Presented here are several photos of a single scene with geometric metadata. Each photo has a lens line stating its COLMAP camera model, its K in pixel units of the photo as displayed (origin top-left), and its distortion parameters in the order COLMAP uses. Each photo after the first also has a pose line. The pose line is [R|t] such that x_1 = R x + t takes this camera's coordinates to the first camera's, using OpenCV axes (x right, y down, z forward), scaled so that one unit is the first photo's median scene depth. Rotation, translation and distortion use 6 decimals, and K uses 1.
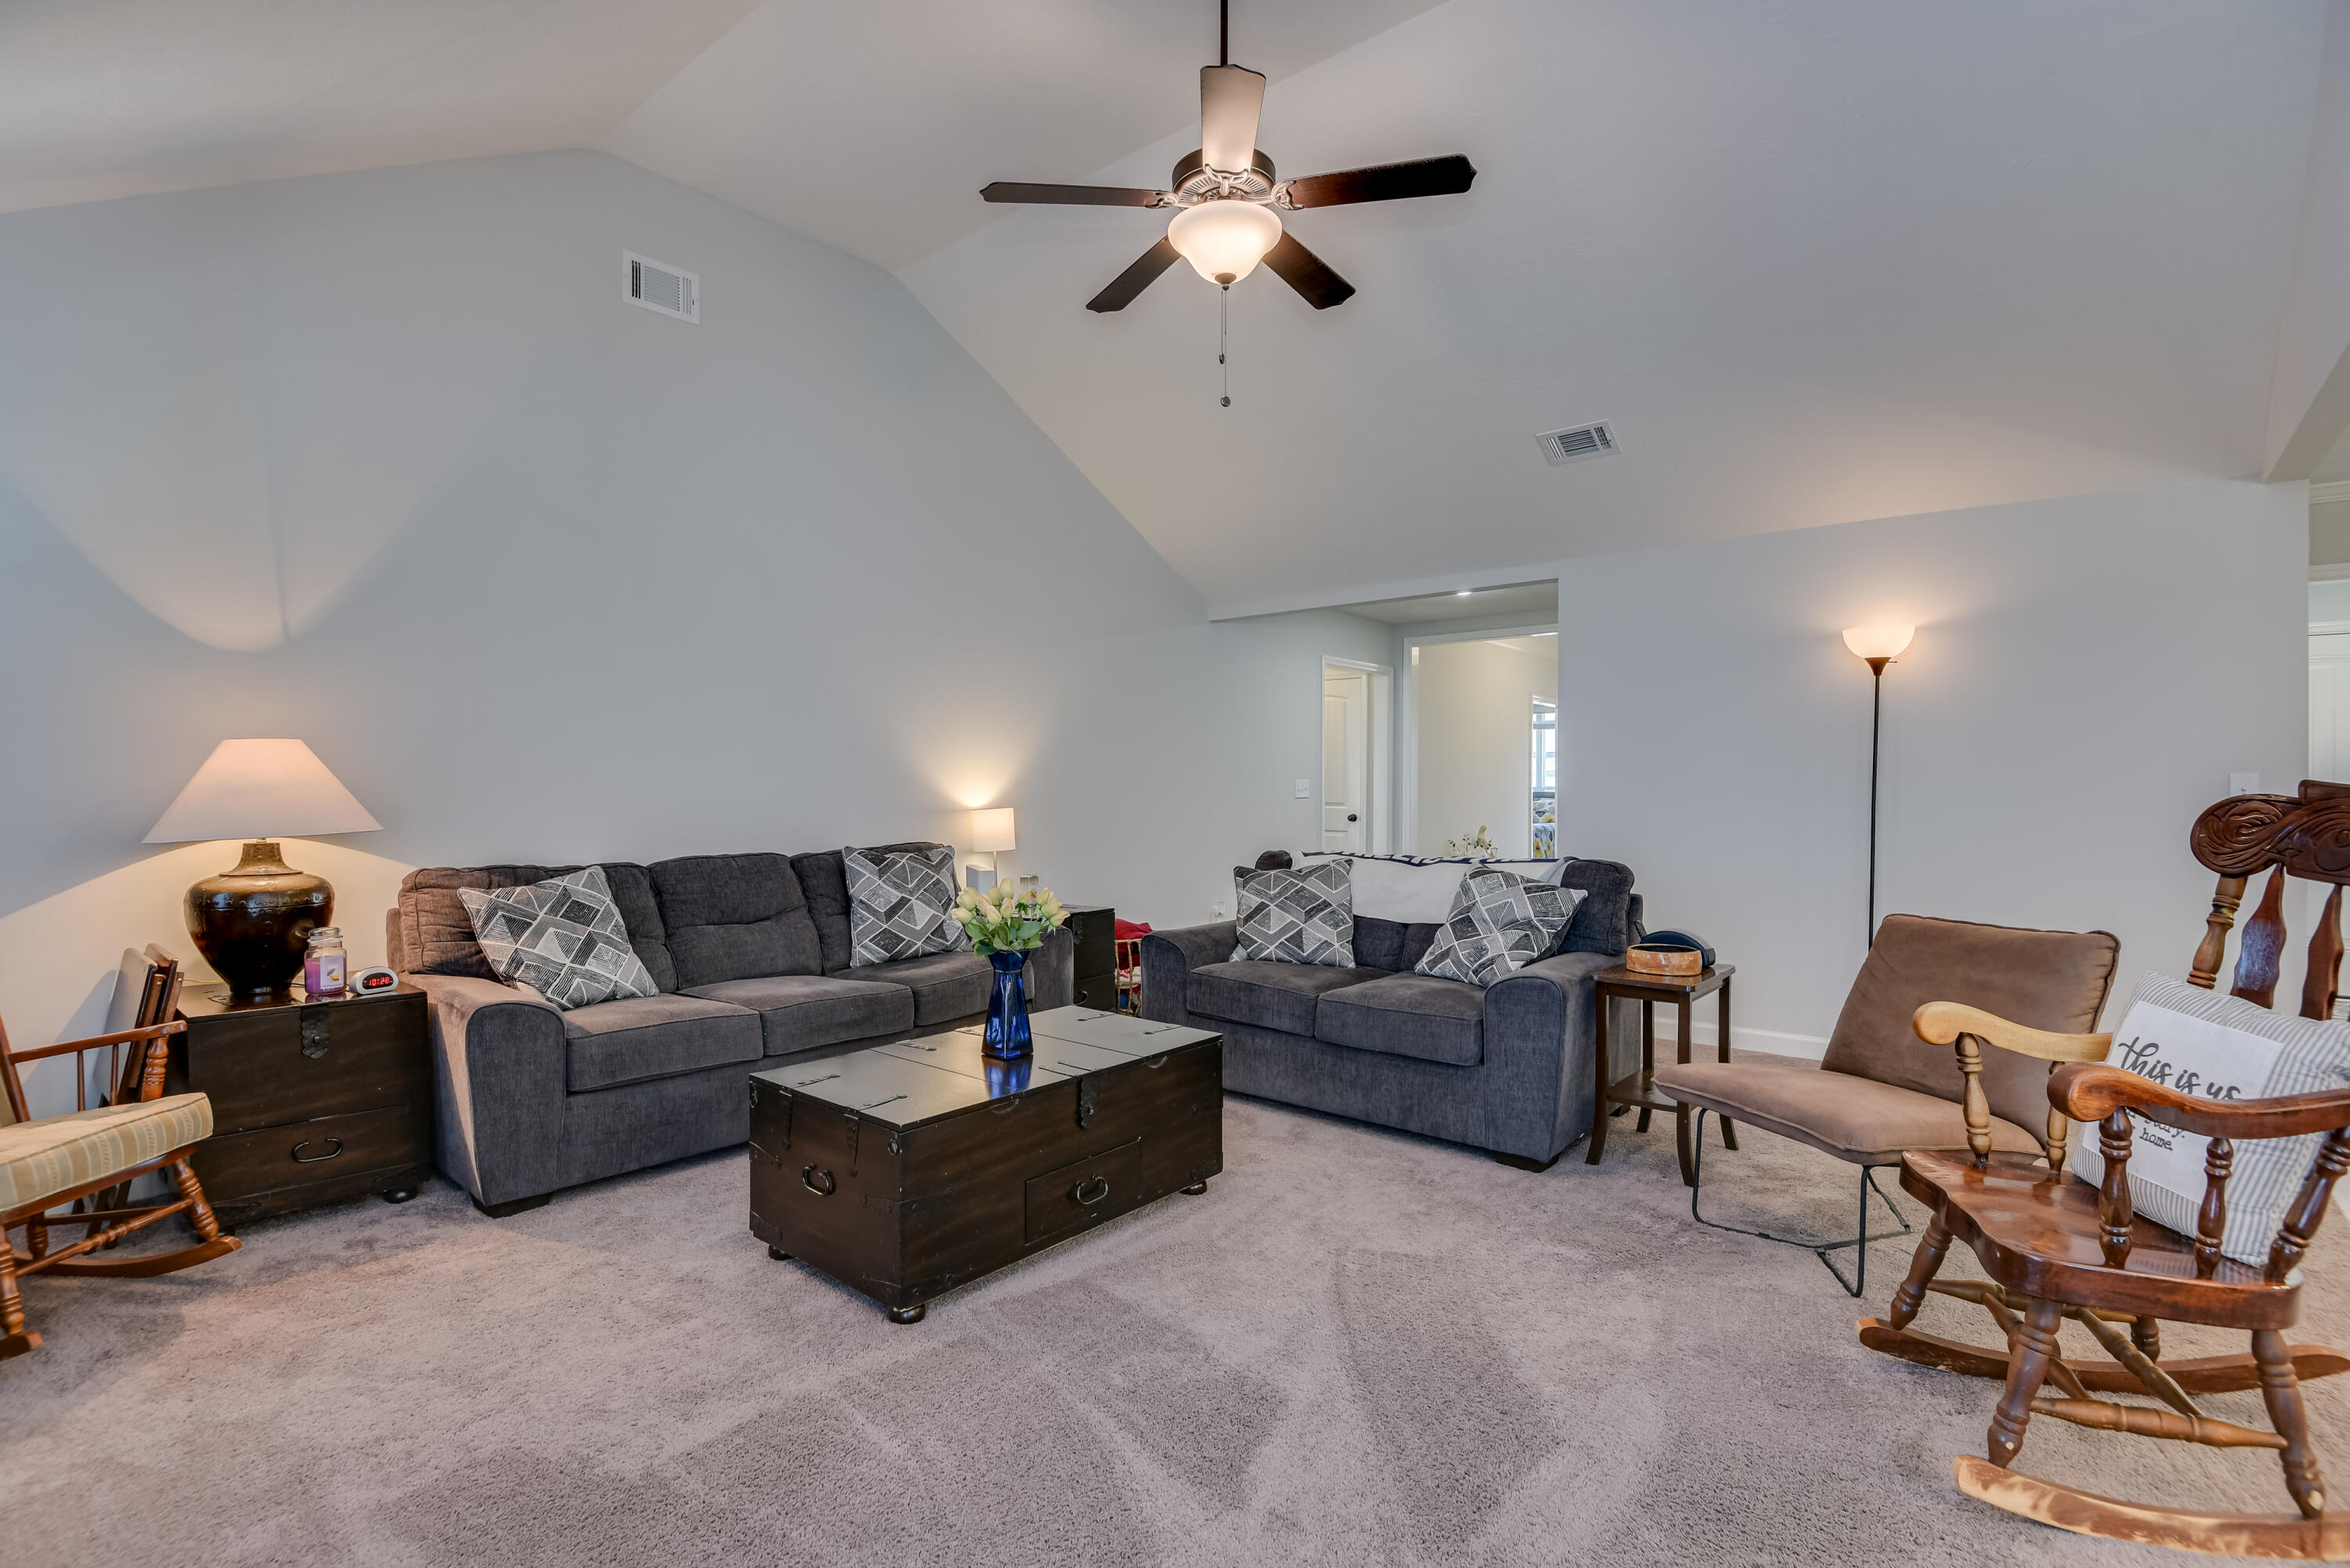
lens RADIAL K [[1087.8, 0, 1164.4], [0, 1087.8, 792.0], [0, 0, 1]] dist [-0.000690, -0.026058]
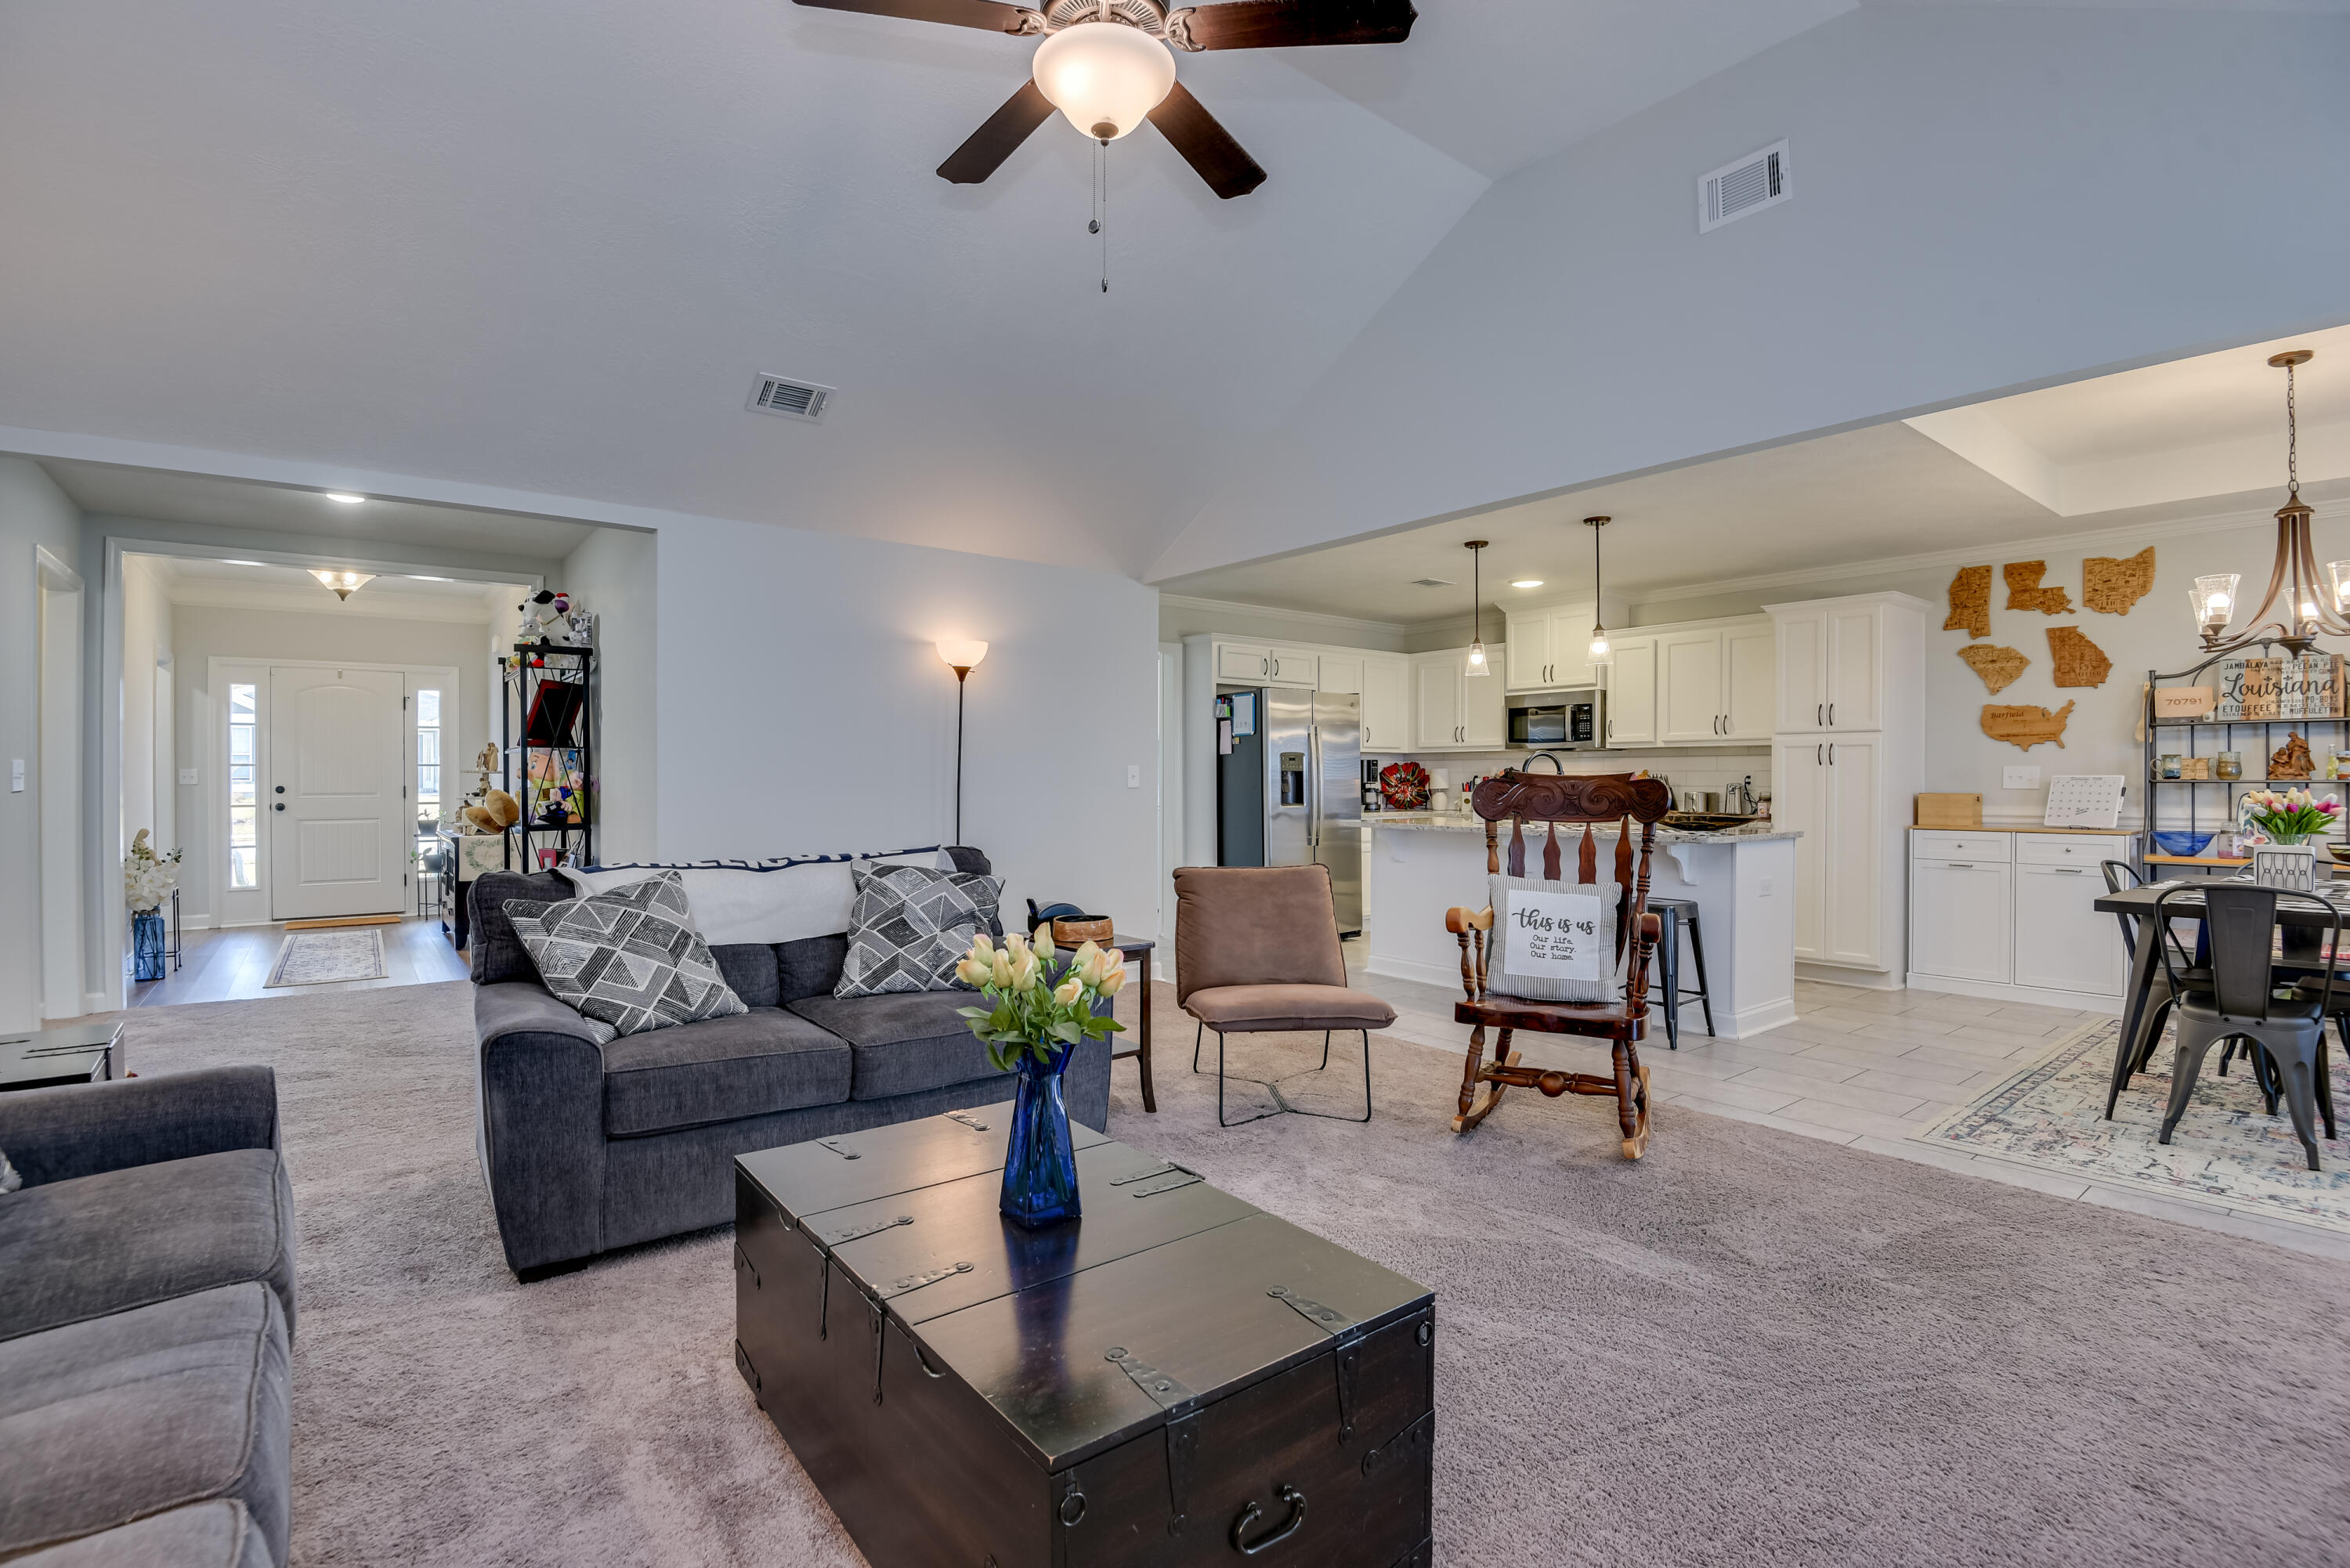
lens RADIAL K [[1087.8, 0, 1164.4], [0, 1087.8, 792.0], [0, 0, 1]] dist [-0.000690, -0.026058]
pose [[0.220322, -0.015059, 0.975311, -0.572310], [0.002088, 0.999886, 0.014967, -0.002725], [-0.975425, -0.001261, 0.220328, 0.630542]]
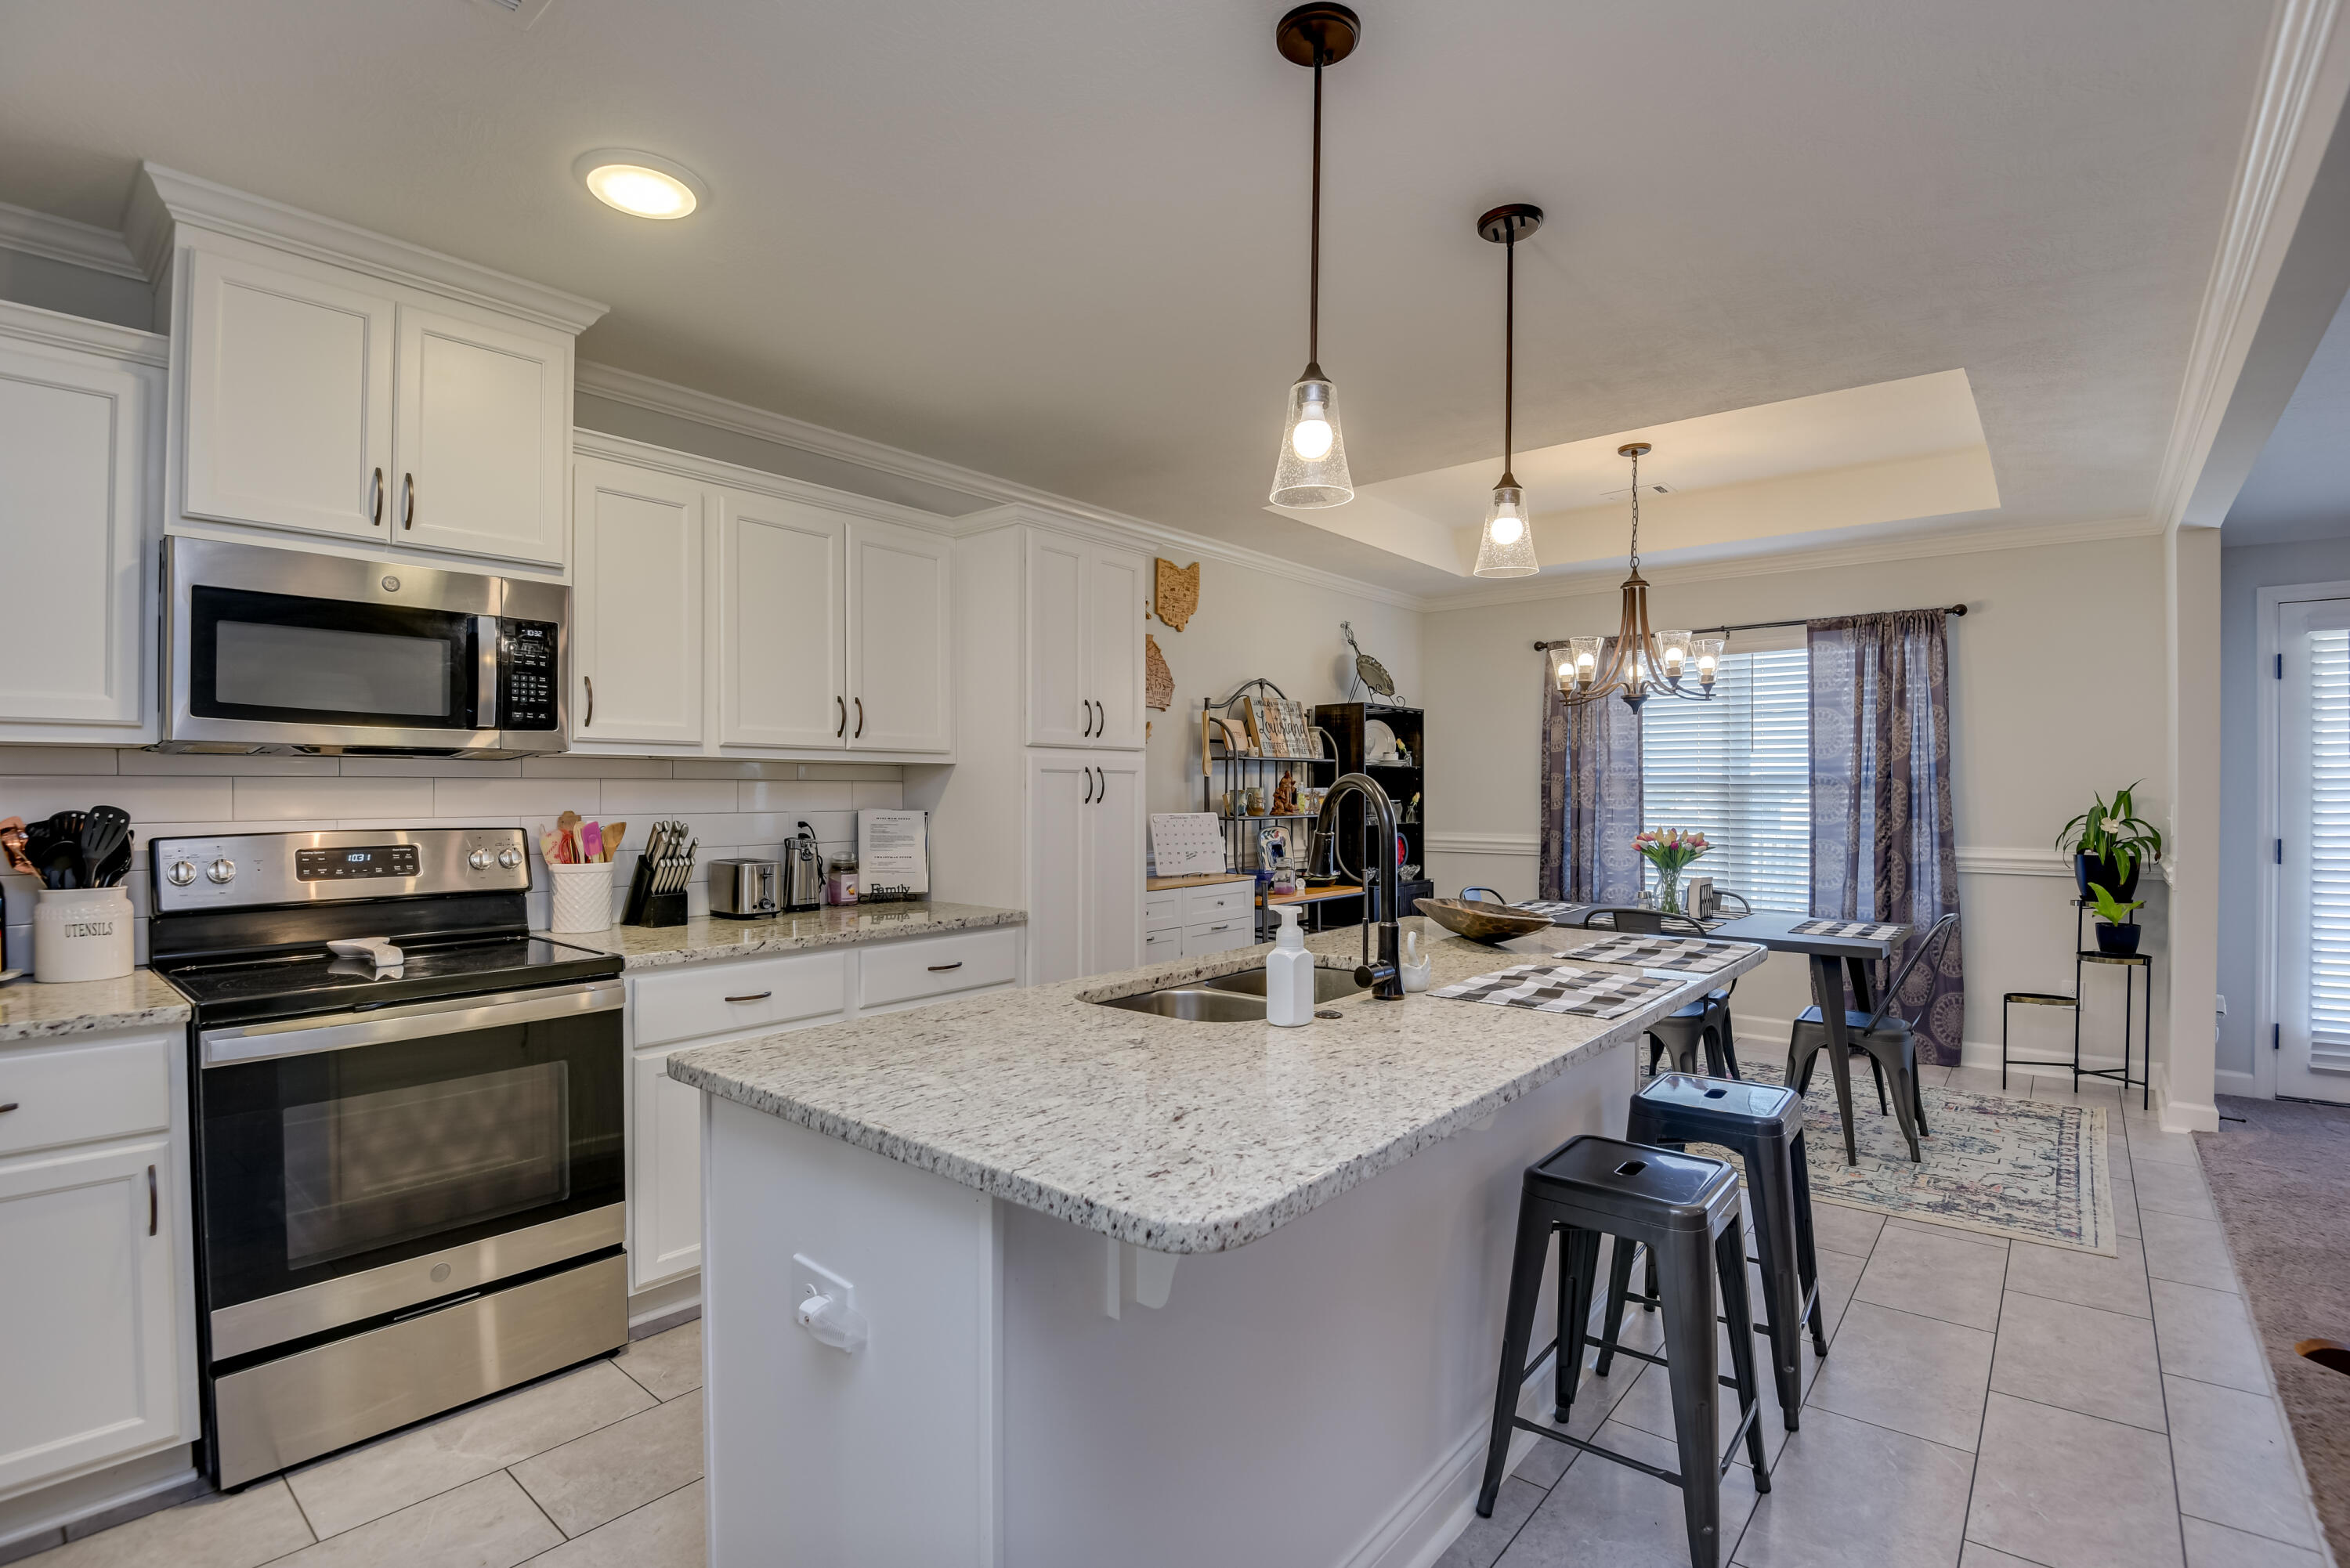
lens RADIAL K [[1087.8, 0, 1164.4], [0, 1087.8, 792.0], [0, 0, 1]] dist [-0.000690, -0.026058]
pose [[-0.999949, -0.002535, 0.009739, 1.196564], [-0.002502, 0.999991, 0.003484, -0.030896], [-0.009748, 0.003459, -0.999947, 1.000678]]
